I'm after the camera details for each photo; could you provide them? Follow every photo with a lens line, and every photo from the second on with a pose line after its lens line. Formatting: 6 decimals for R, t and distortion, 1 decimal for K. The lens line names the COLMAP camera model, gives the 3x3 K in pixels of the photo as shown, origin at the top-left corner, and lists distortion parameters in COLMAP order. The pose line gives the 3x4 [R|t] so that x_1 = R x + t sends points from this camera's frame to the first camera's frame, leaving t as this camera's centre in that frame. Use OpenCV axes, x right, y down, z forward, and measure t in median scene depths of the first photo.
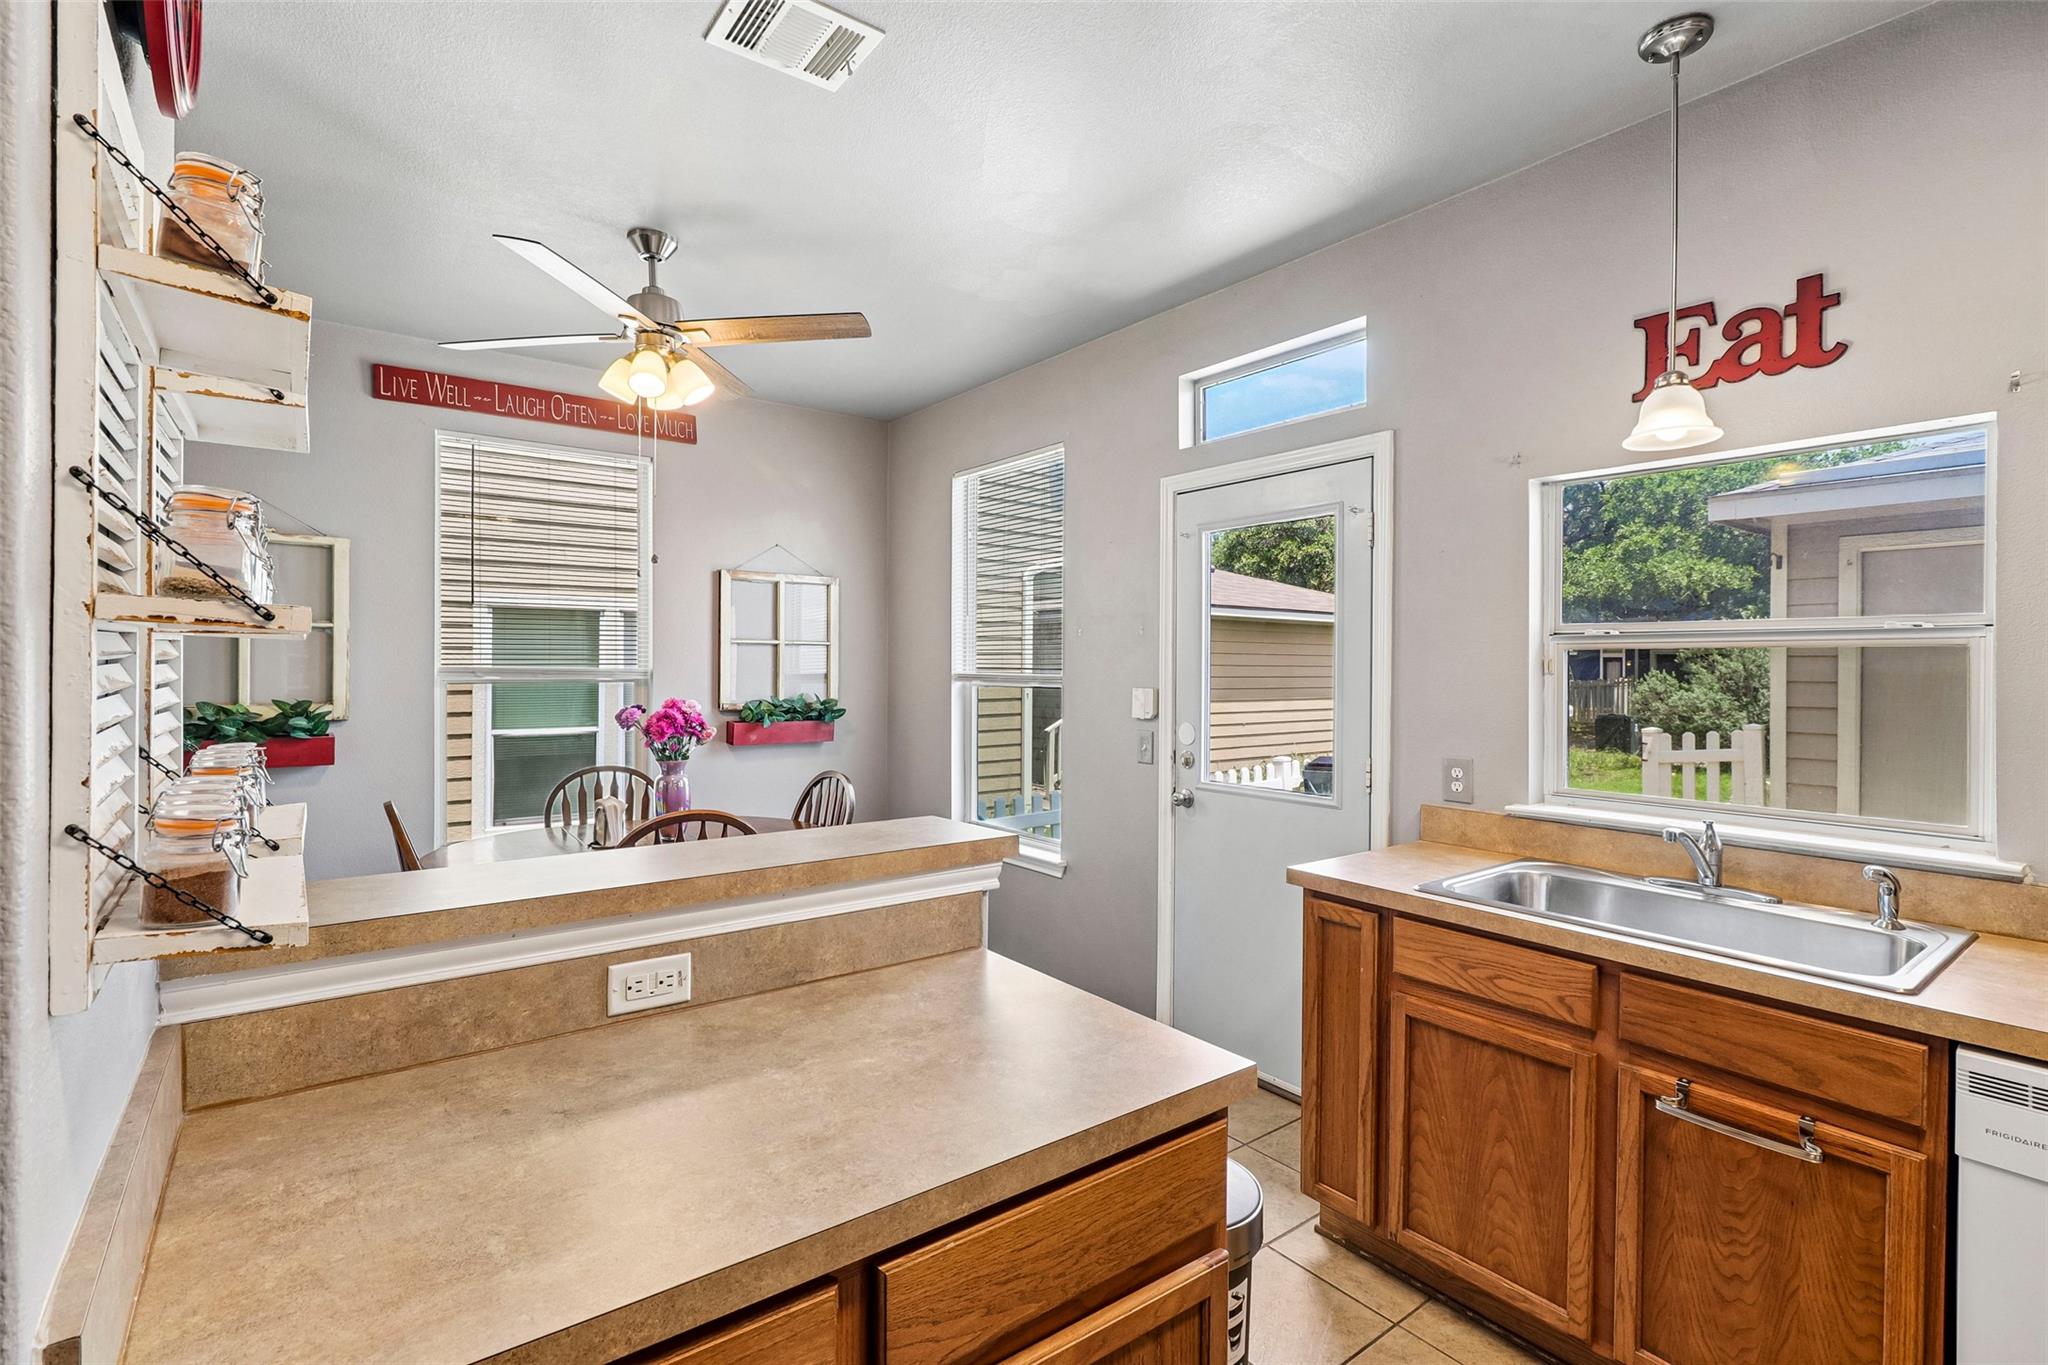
lens RADIAL K [[940.5, 0, 1024.6], [0, 940.5, 672.4], [0, 0, 1]] dist [0.004344, -0.001355]
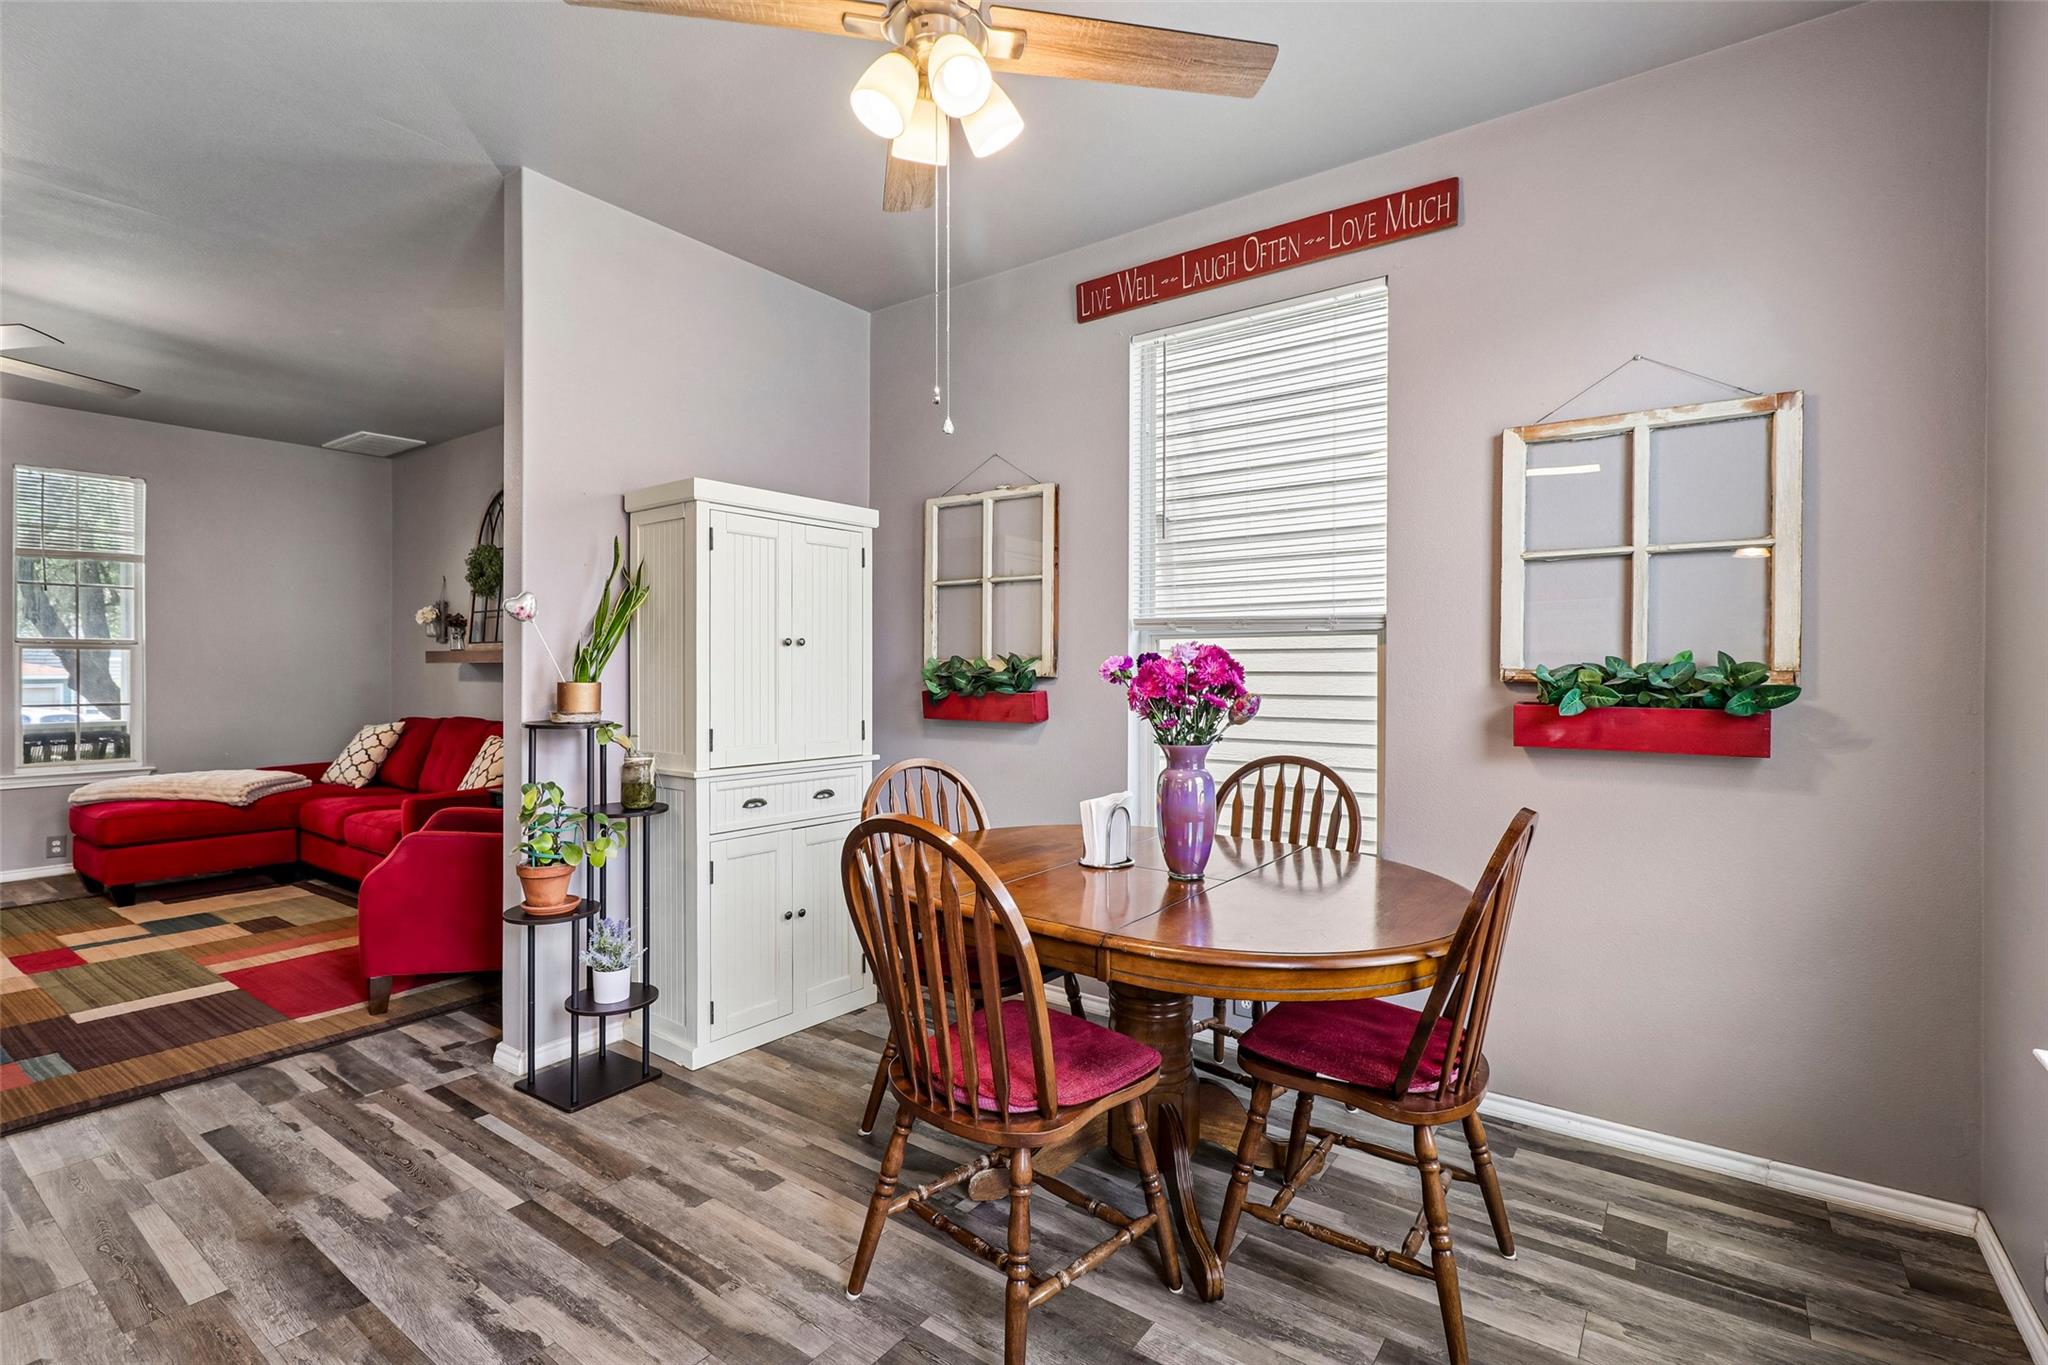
lens RADIAL K [[940.5, 0, 1022.3], [0, 940.5, 674.0], [0, 0, 1]] dist [0.004344, -0.001355]
pose [[0.286640, 0.001871, -0.958037, 0.204275], [-0.007137, 0.999975, -0.000183, 0.058657], [0.958012, 0.006890, 0.286646, 0.874283]]
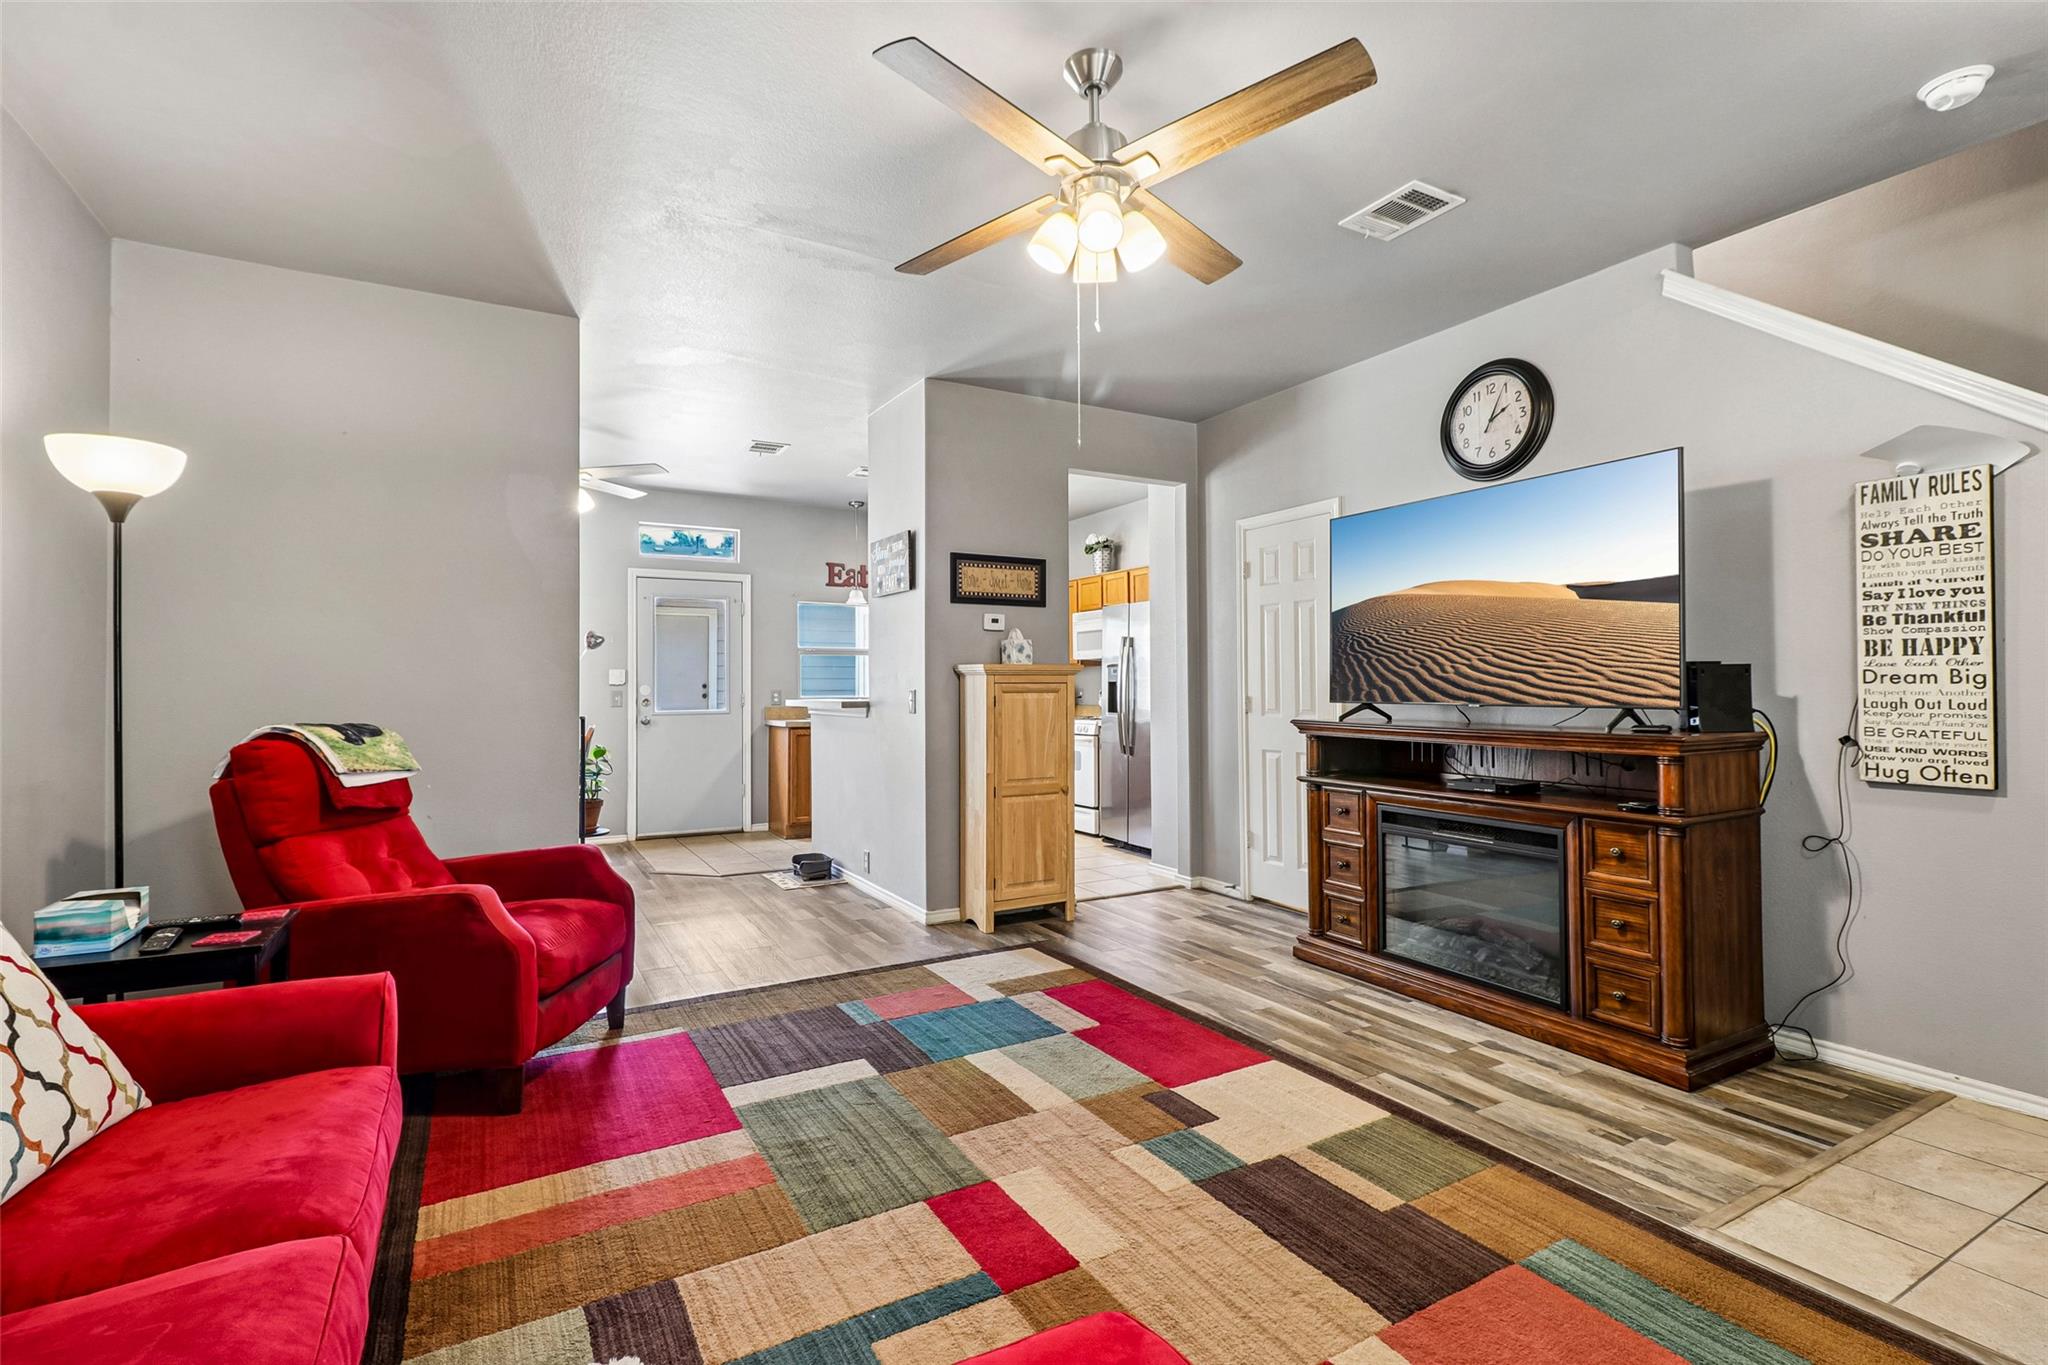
lens RADIAL K [[940.5, 0, 1020.7], [0, 940.5, 670.8], [0, 0, 1]] dist [0.004344, -0.001355]
pose [[0.139895, 0.012880, 0.990083, -2.122762], [0.011248, 0.999830, -0.014597, 0.071482], [-0.990103, 0.013179, 0.139726, -0.165167]]
